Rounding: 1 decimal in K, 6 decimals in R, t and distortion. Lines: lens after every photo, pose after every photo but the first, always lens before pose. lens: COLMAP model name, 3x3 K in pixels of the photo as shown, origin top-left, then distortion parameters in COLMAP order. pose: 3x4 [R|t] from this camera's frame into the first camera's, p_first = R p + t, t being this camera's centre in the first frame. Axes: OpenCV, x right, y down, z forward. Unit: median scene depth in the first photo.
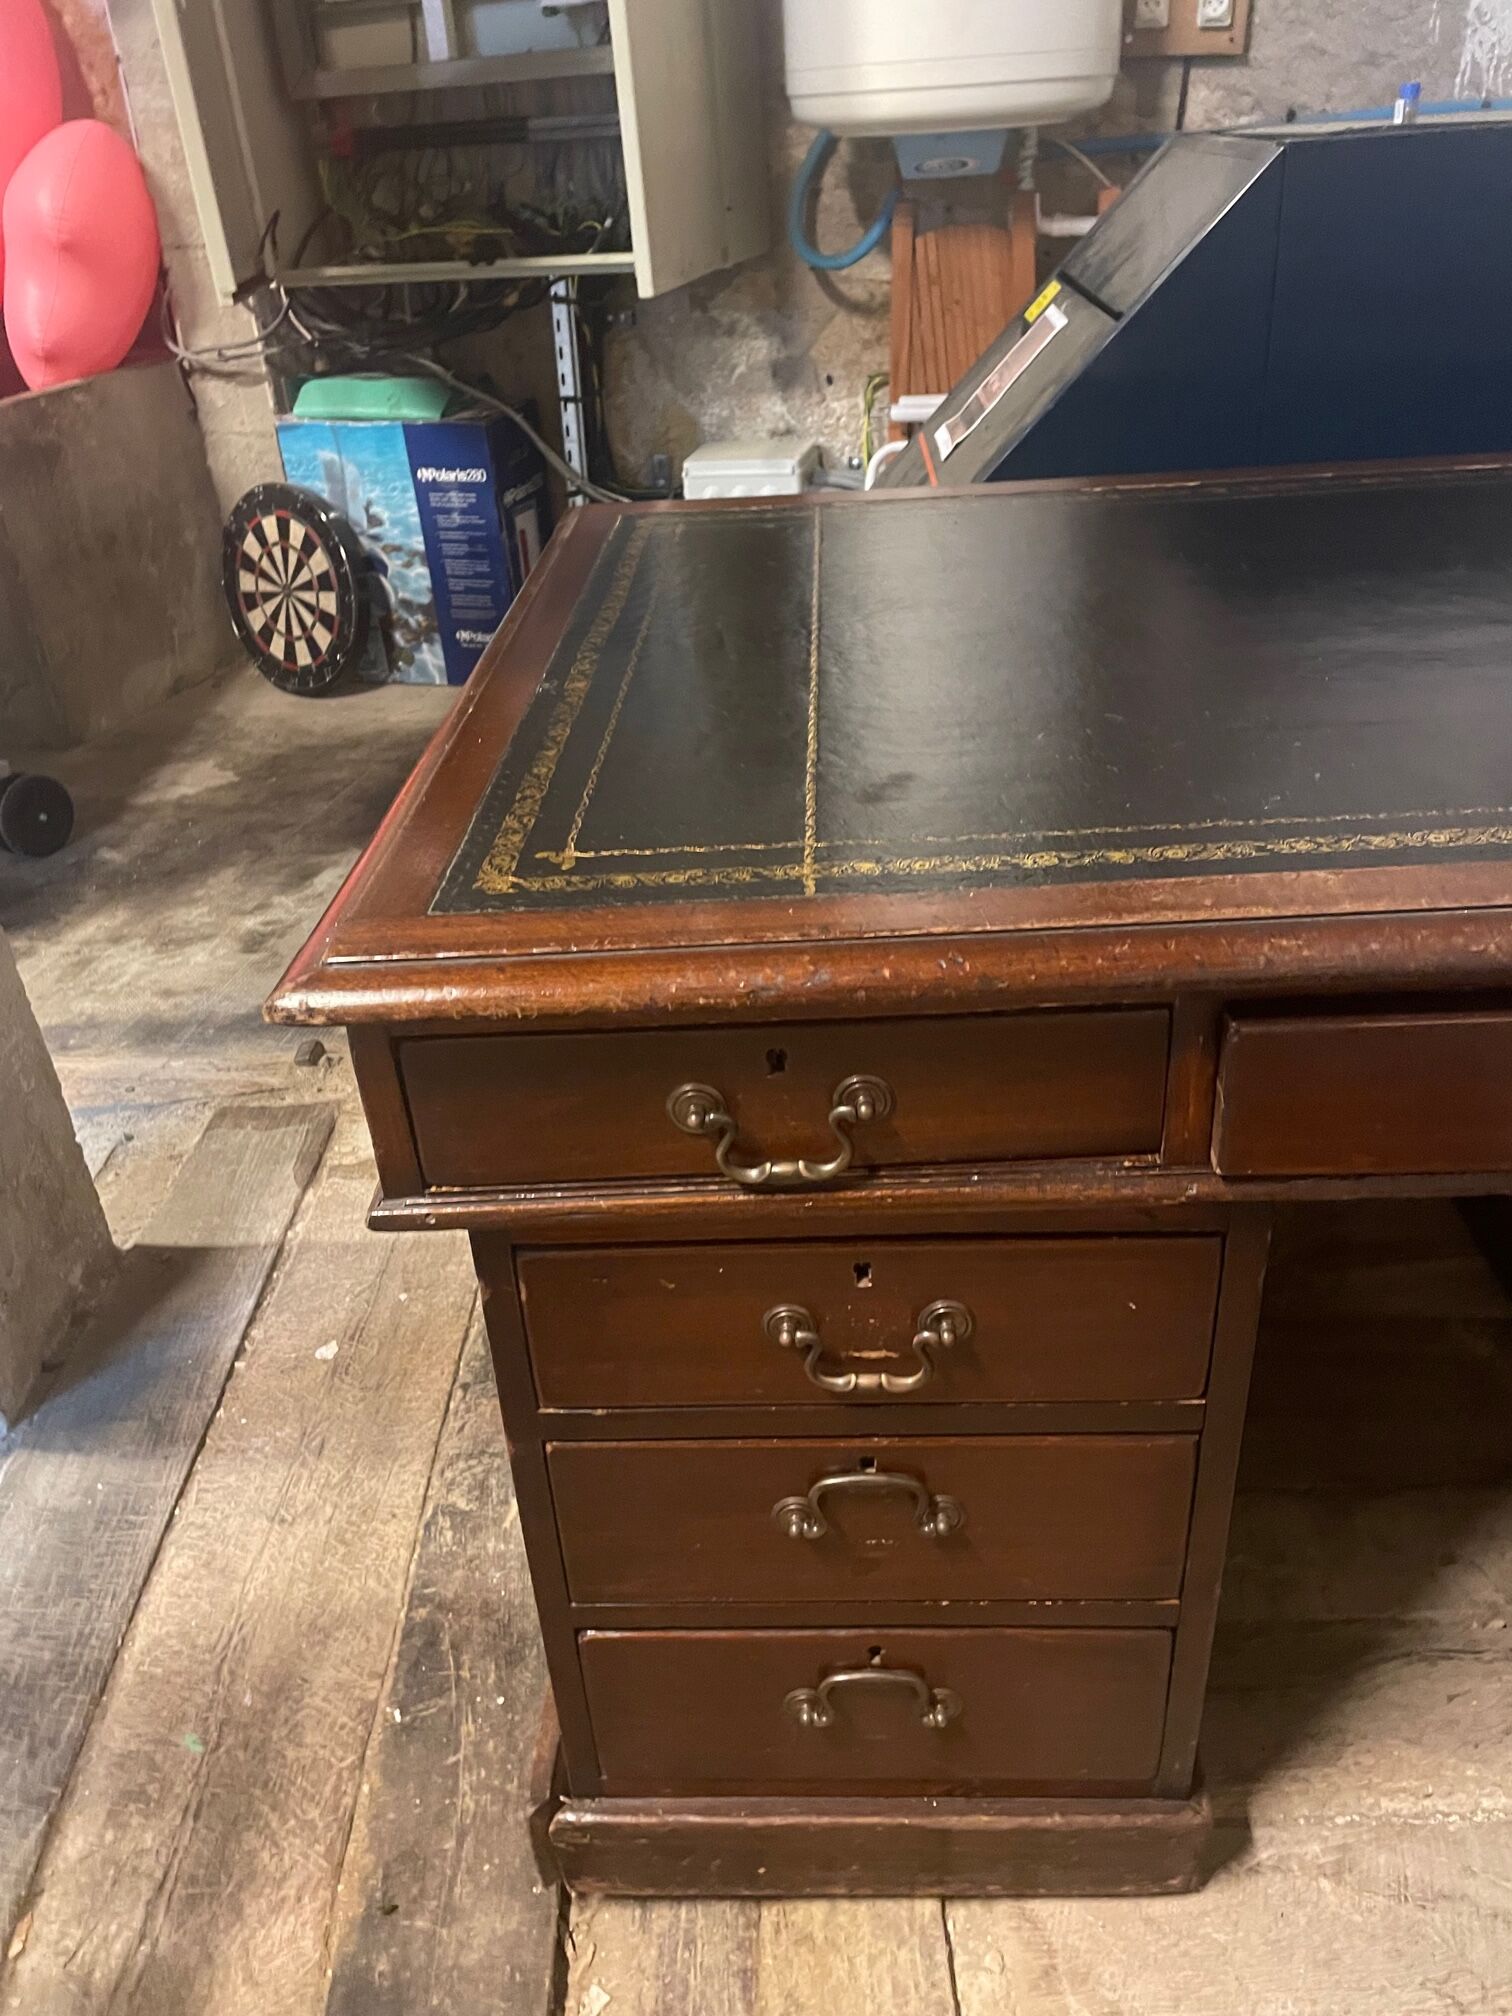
lens RADIAL K [[1518.3, 0, 753.2], [0, 1518.3, 1006.2], [0, 0, 1]] dist [0.082387, -0.102357]
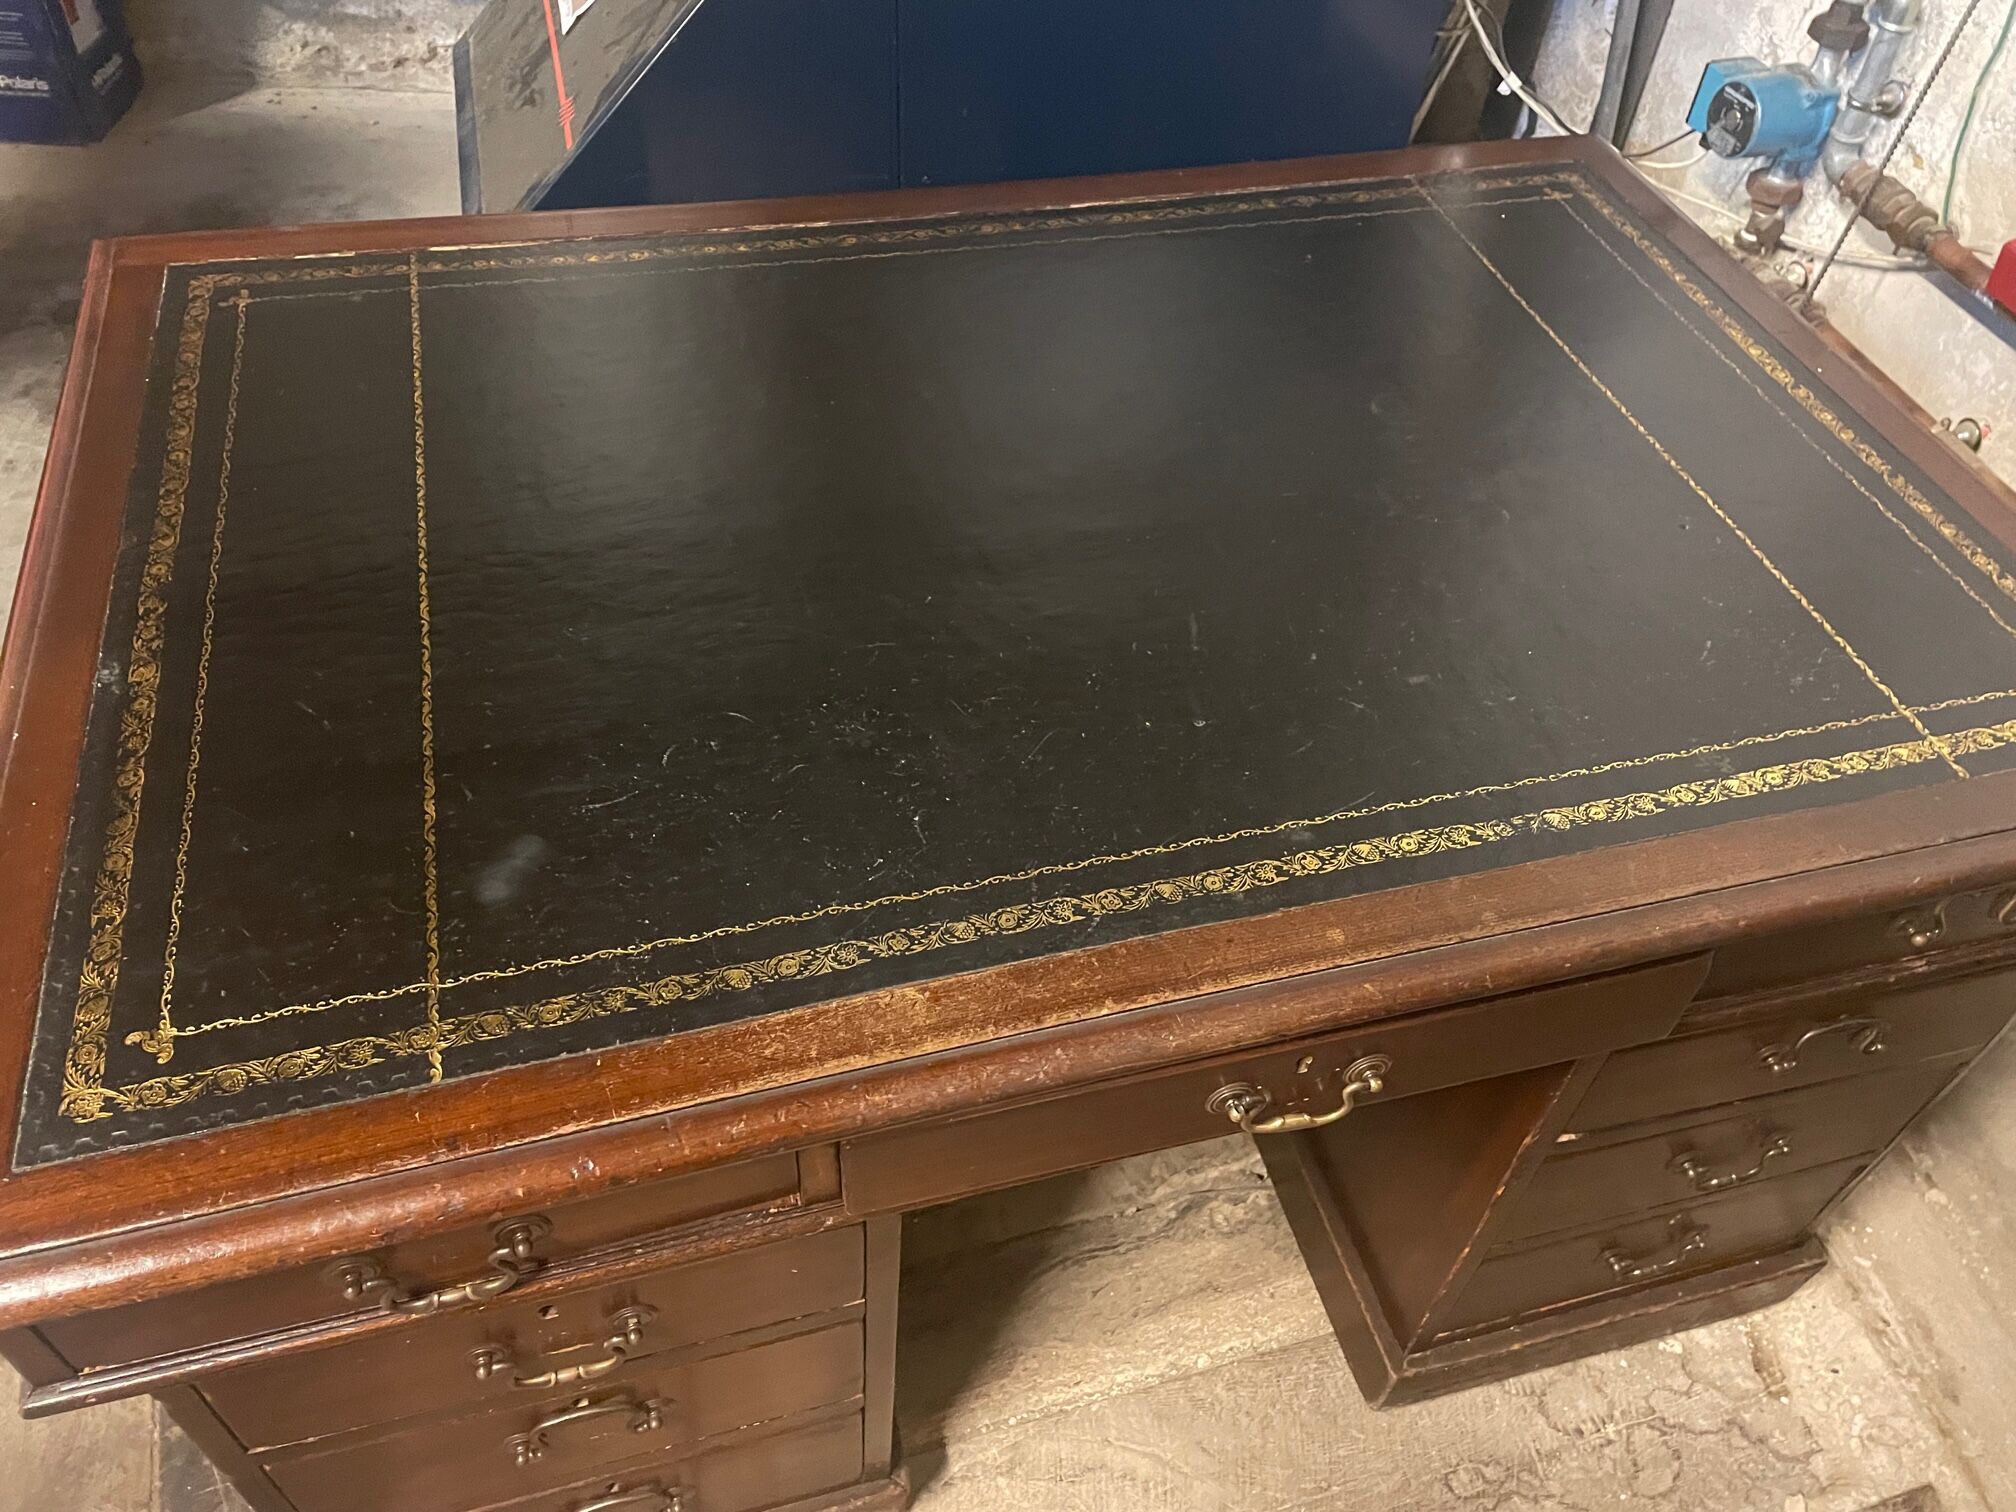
lens RADIAL K [[1518.3, 0, 1024.6], [0, 1518.3, 748.7], [0, 0, 1]] dist [0.082387, -0.102357]
pose [[0.942788, -0.139673, 0.302724, 0.083678], [0.047533, 0.955048, 0.292614, -0.371129], [-0.329986, -0.261484, 0.907047, -0.005987]]
